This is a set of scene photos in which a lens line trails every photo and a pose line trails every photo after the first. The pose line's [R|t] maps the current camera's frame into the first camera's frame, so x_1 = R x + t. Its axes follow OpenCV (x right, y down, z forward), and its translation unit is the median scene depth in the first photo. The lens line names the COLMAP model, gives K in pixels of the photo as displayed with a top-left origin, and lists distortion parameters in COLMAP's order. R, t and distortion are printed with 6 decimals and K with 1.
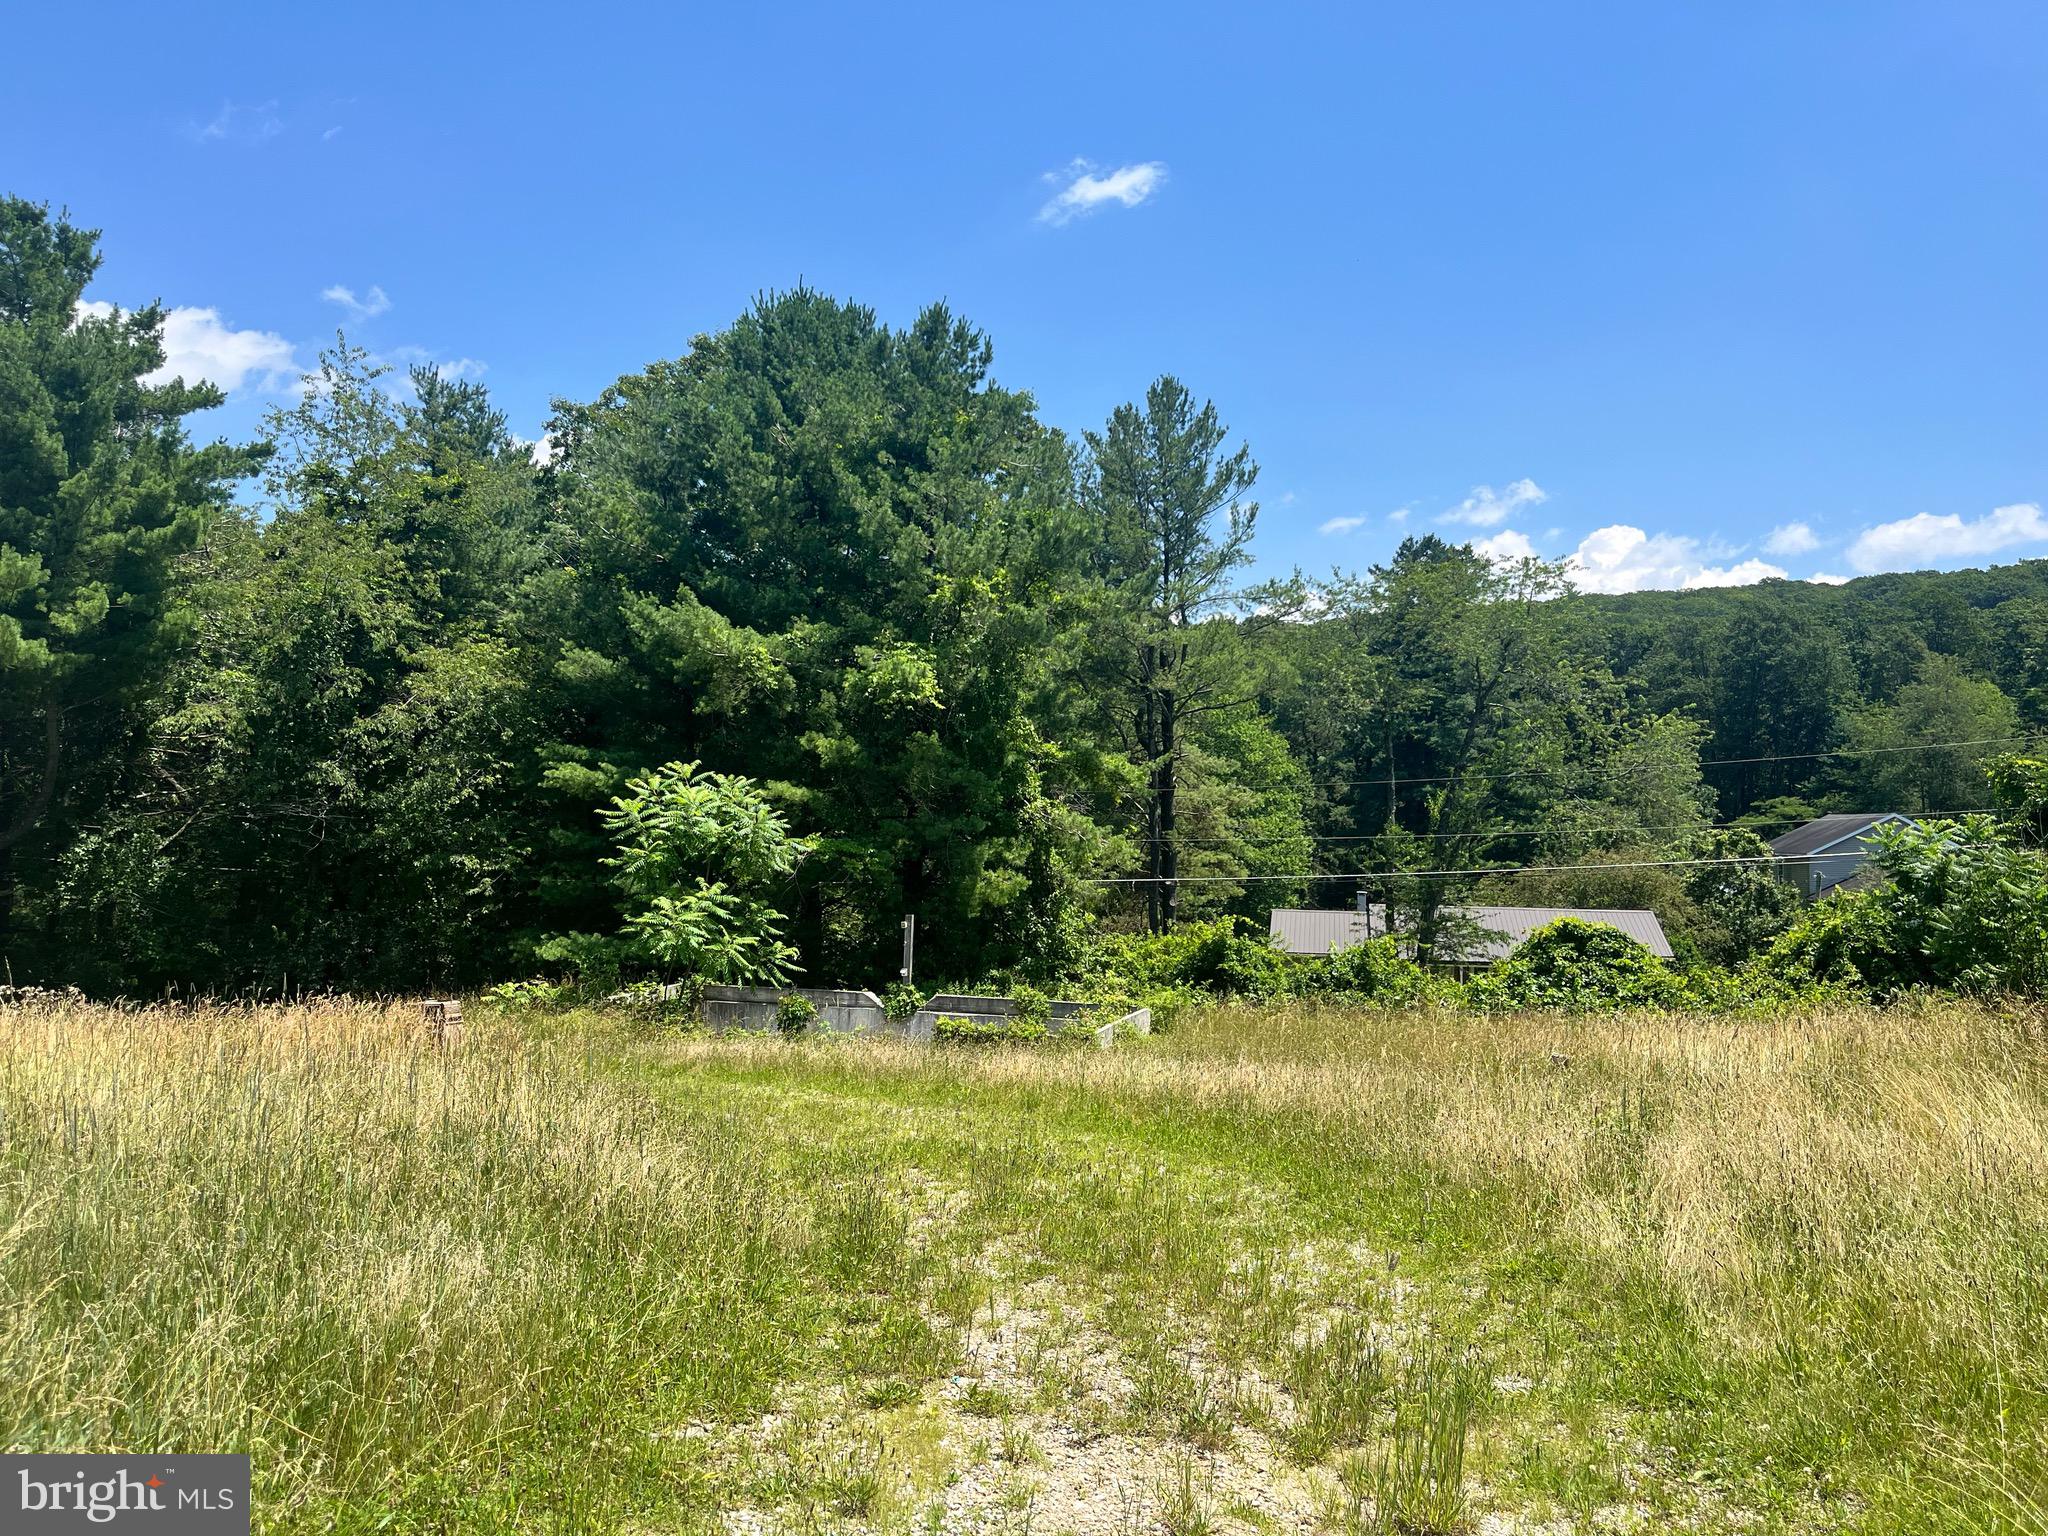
lens RADIAL K [[1595.1, 0, 1024.0], [0, 1595.1, 768.0], [0, 0, 1]] dist [0.091578, -0.108596]
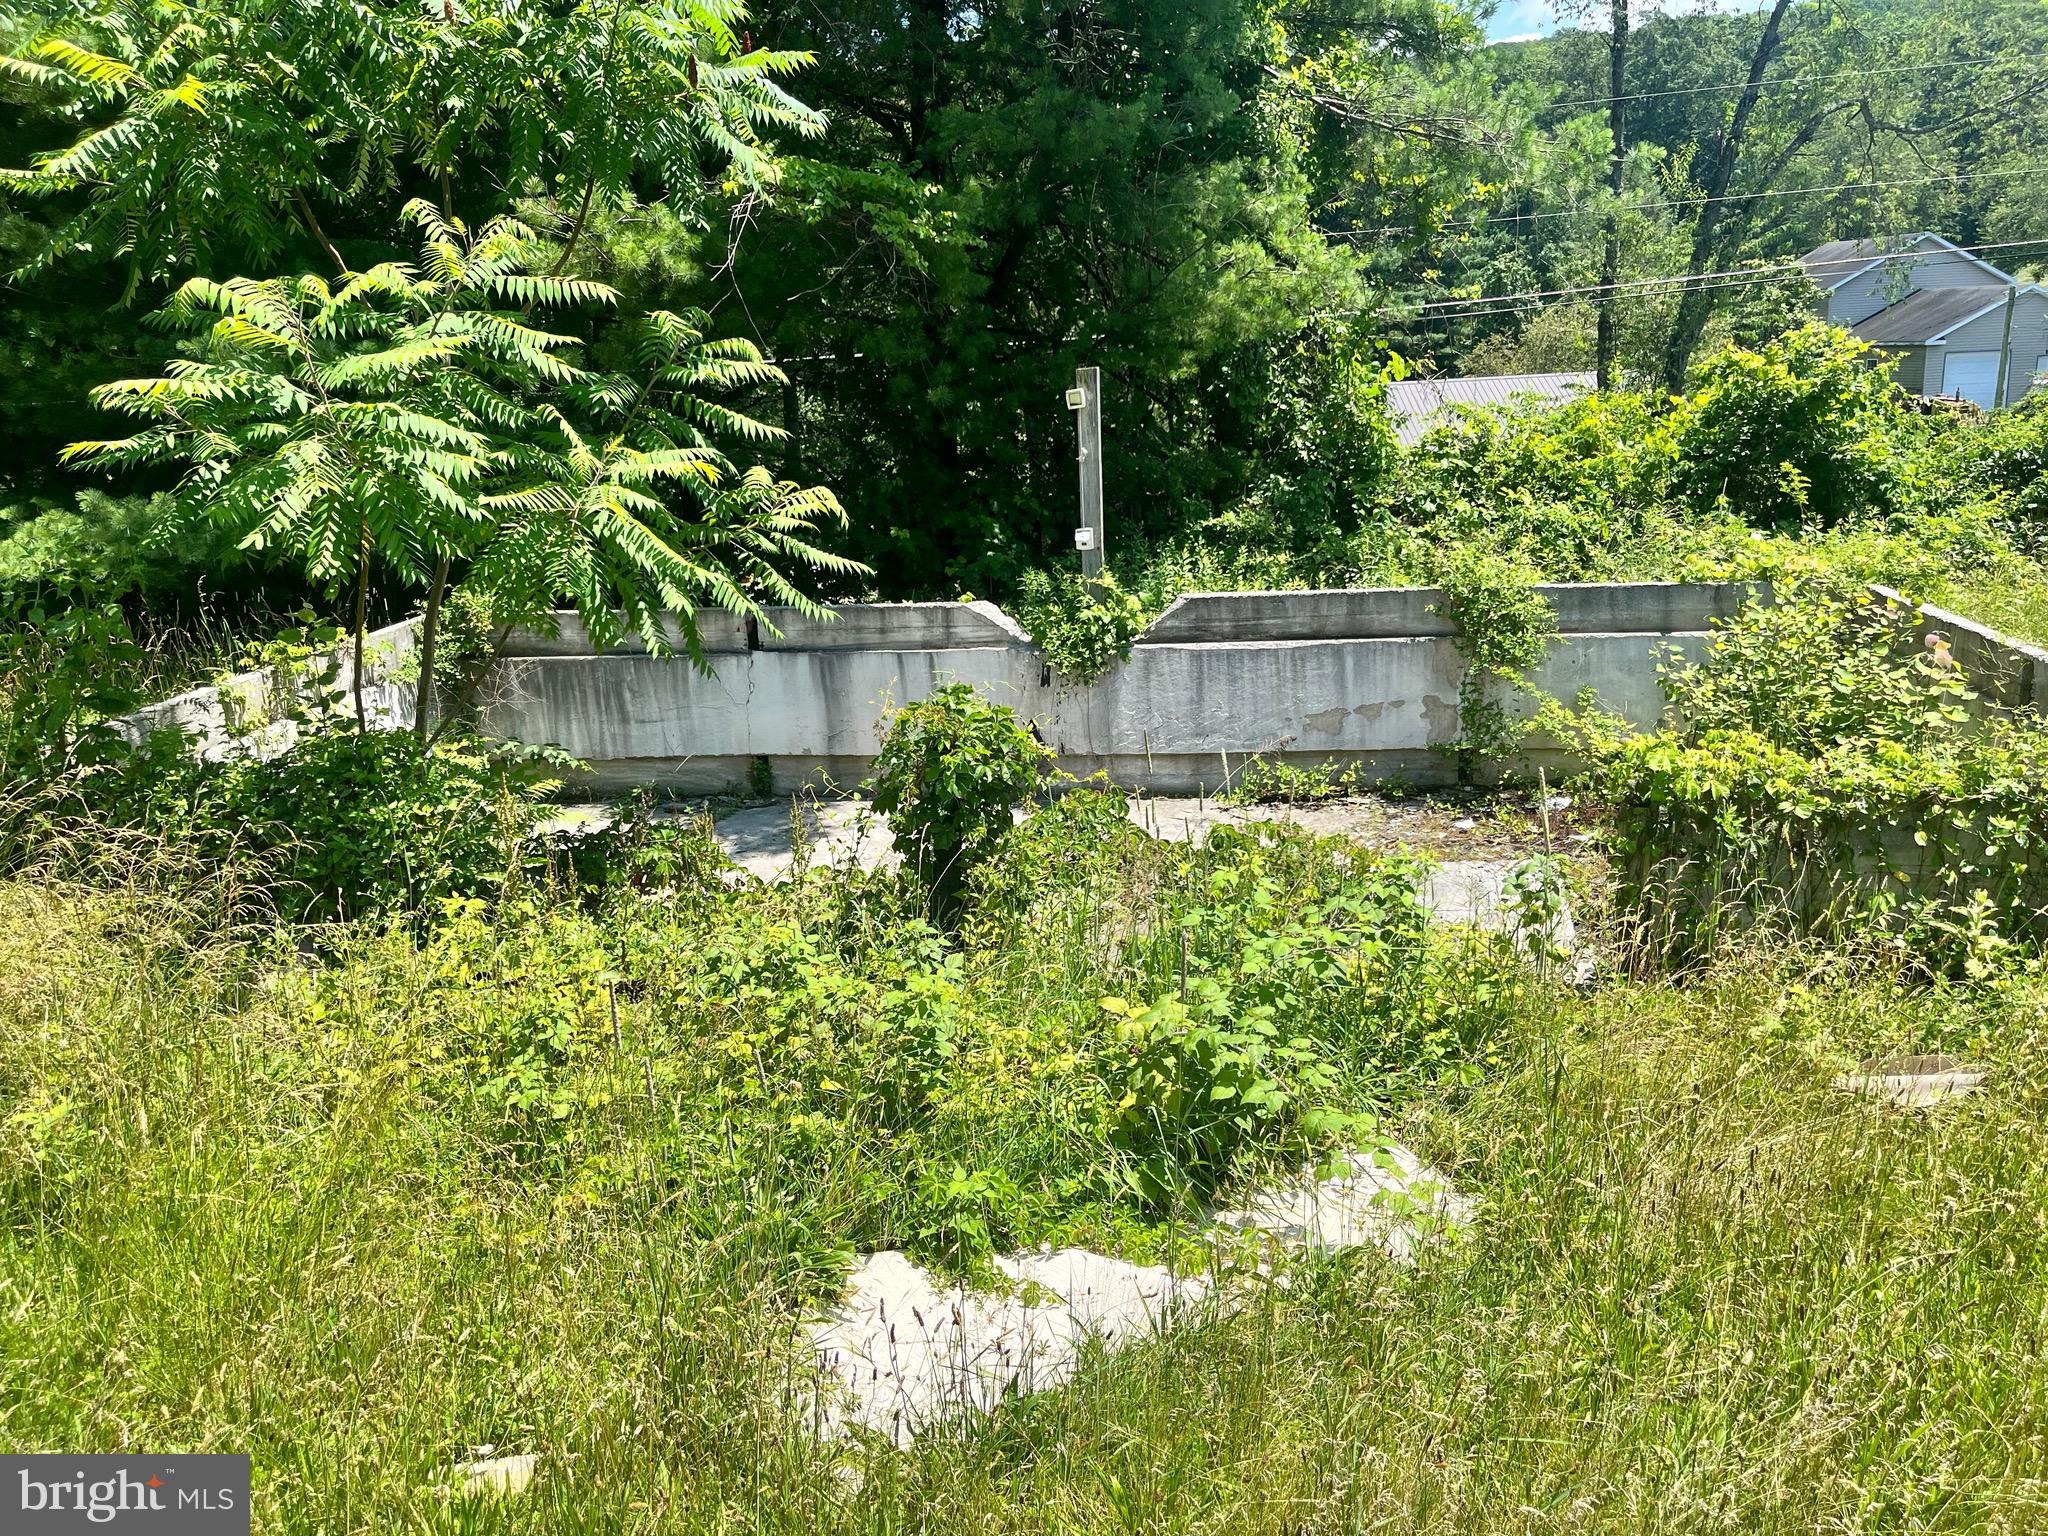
lens RADIAL K [[1595.1, 0, 1024.0], [0, 1595.1, 768.0], [0, 0, 1]] dist [0.091578, -0.108596]
pose [[0.987673, -0.100551, 0.119968, -0.146903], [0.062663, 0.956291, 0.285625, 0.082236], [-0.143444, -0.274586, 0.950803, 0.718132]]
